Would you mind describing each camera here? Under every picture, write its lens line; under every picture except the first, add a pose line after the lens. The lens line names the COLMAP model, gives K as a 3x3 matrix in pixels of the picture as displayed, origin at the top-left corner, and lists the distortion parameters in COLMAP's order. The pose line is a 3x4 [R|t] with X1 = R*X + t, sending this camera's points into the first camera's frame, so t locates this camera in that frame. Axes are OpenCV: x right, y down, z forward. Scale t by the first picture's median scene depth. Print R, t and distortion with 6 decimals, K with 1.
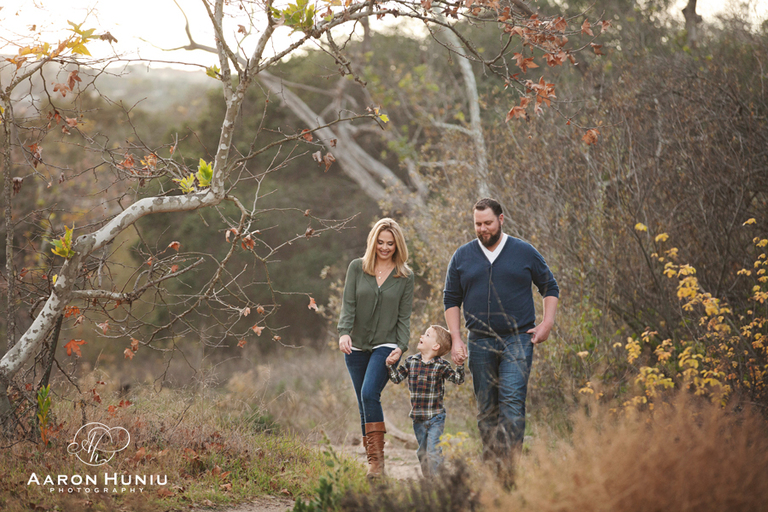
lens RADIAL K [[3600.0, 0, 384.0], [0, 3600.0, 256.0], [0, 0, 1]] dist [1.303667, 3.599488]
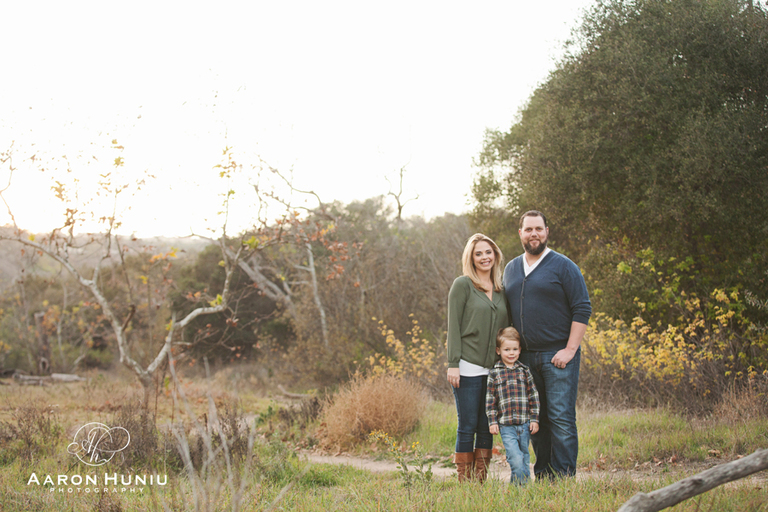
lens RADIAL K [[1564.4, 0, 384.0], [0, 1564.4, 256.0], [0, 0, 1]] dist [-0.338469, 0.065909]
pose [[0.997244, -0.016515, 0.072331, -0.008796], [0.019403, 0.999035, -0.039408, -0.006366], [-0.071610, 0.040703, 0.996602, -0.198871]]
